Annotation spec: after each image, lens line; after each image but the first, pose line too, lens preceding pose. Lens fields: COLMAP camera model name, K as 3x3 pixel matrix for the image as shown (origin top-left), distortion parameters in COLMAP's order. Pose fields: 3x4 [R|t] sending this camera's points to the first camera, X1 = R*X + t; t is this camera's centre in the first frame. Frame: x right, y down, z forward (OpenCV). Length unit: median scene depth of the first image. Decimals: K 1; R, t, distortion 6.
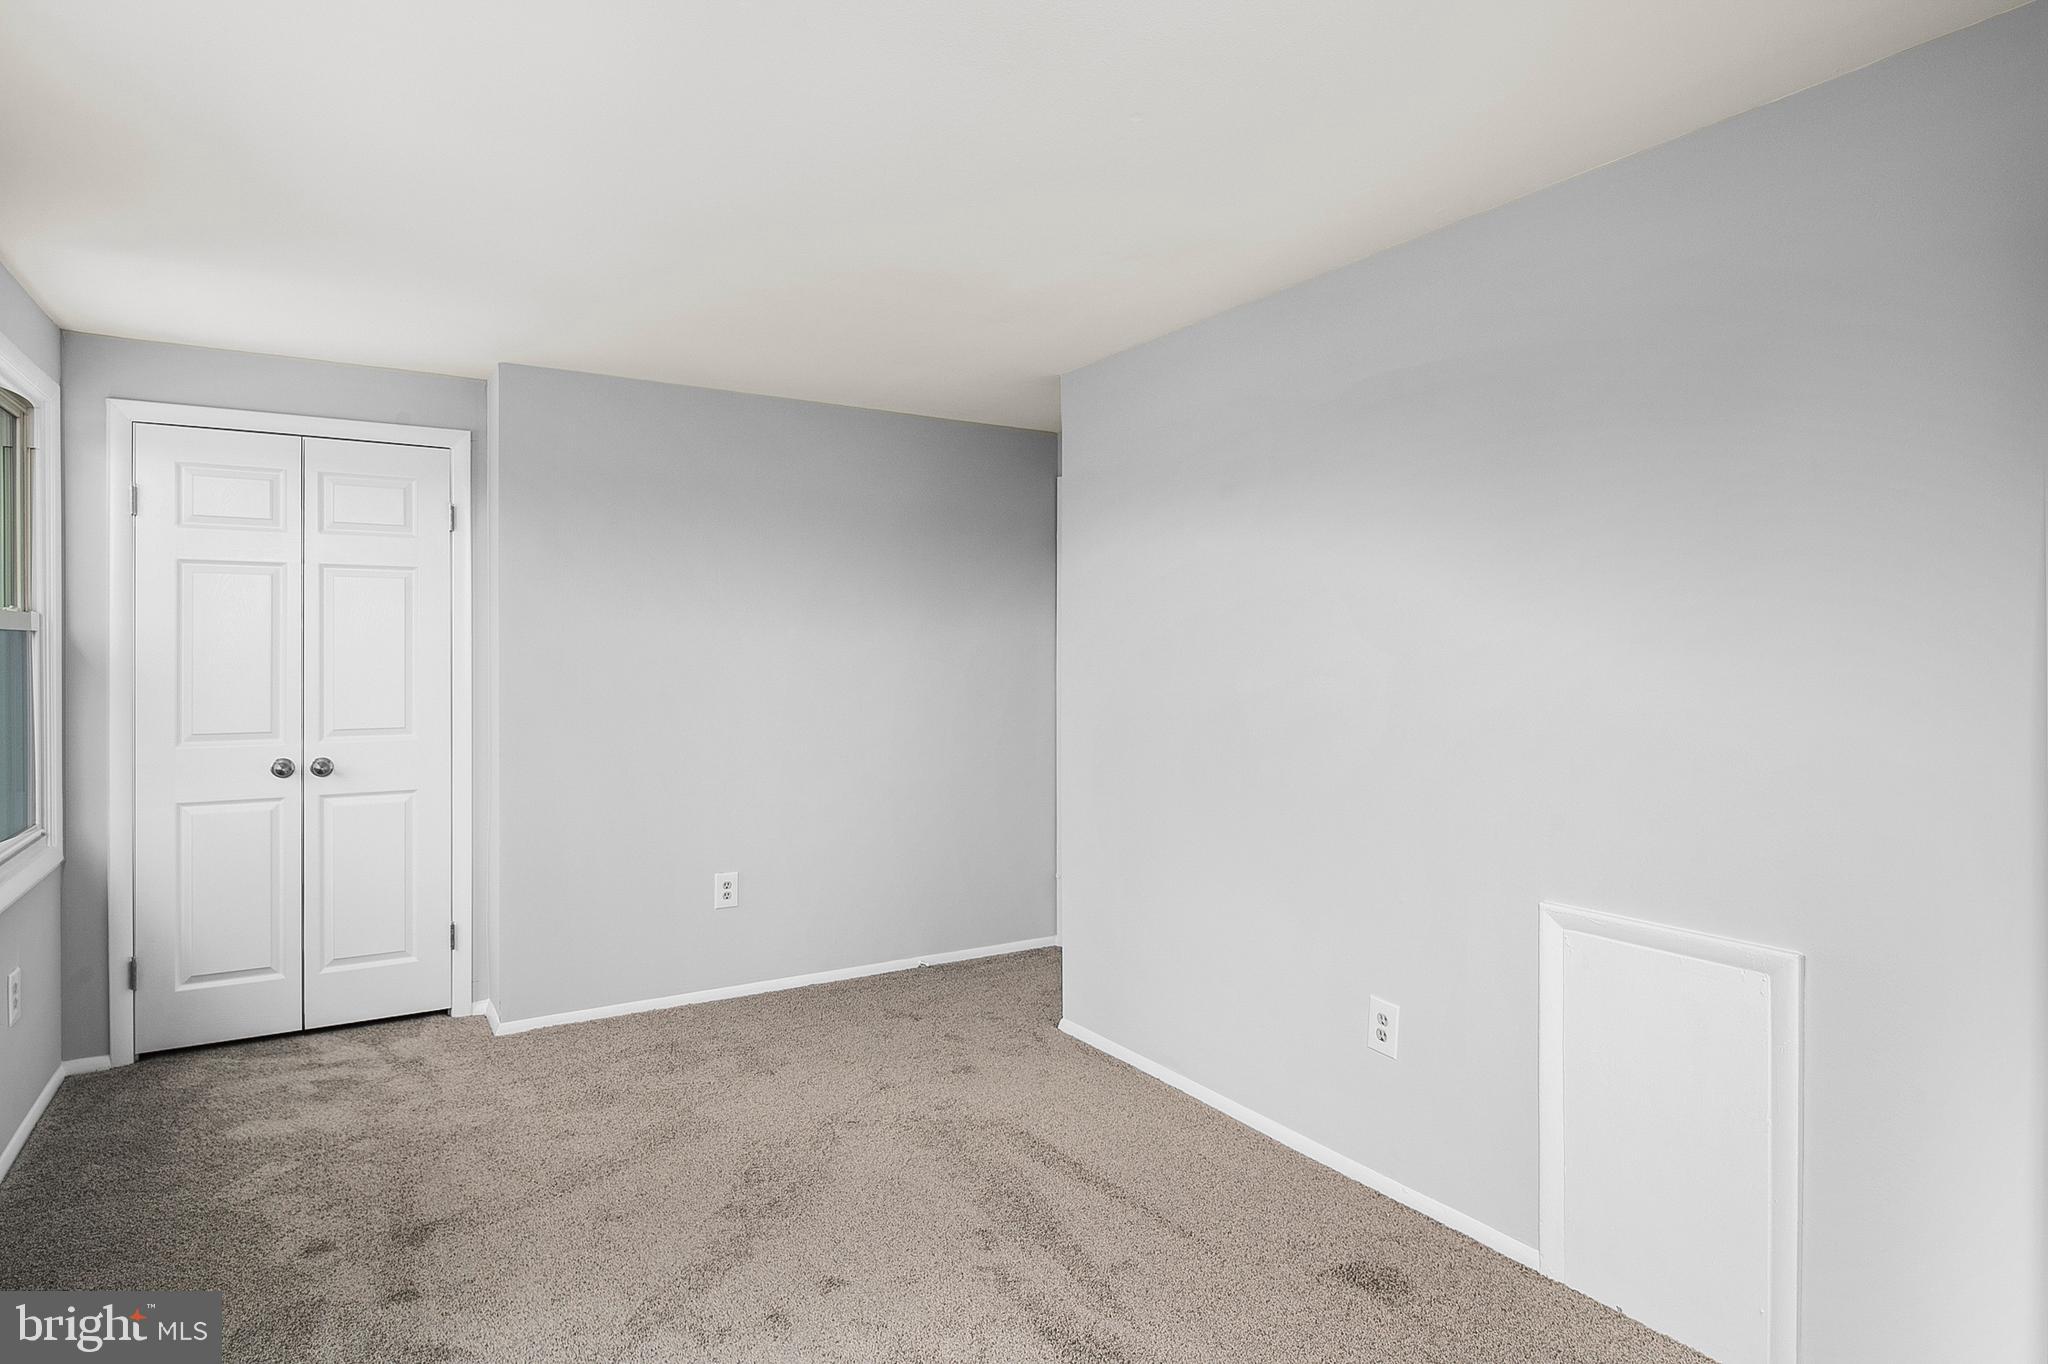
lens RADIAL K [[1102.8, 0, 1032.3], [0, 1102.8, 662.2], [0, 0, 1]] dist [-0.015748, -0.002020]
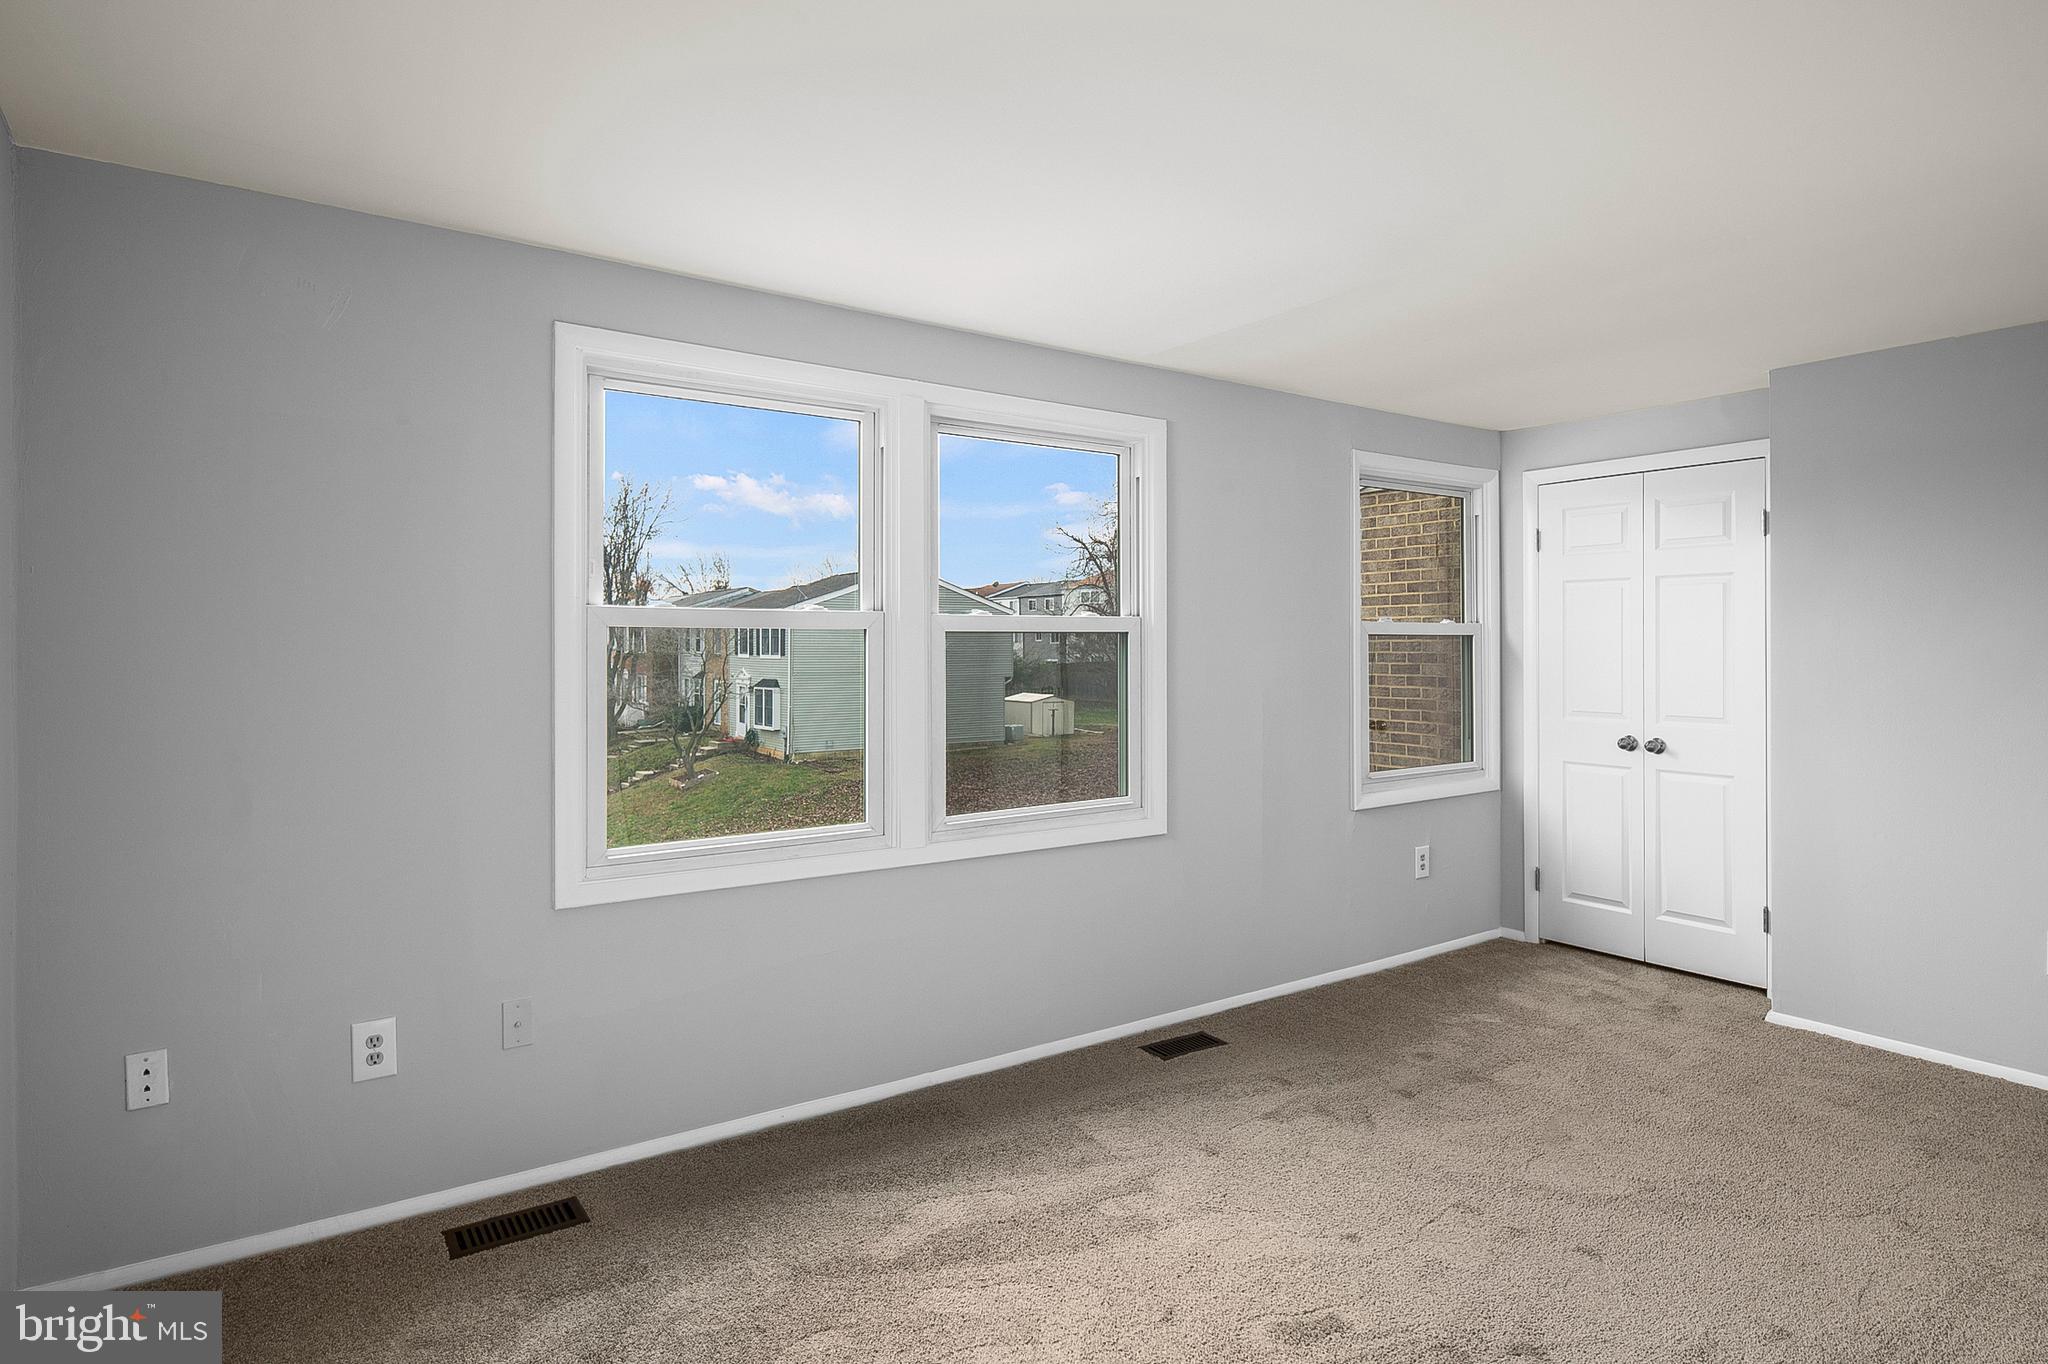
lens RADIAL K [[1102.8, 0, 1022.2], [0, 1102.8, 664.4], [0, 0, 1]] dist [-0.015748, -0.002020]
pose [[0.045919, 0.015639, -0.998823, 0.546737], [-0.011835, 0.999816, 0.015110, -0.003475], [0.998875, 0.011127, 0.046096, 0.266764]]
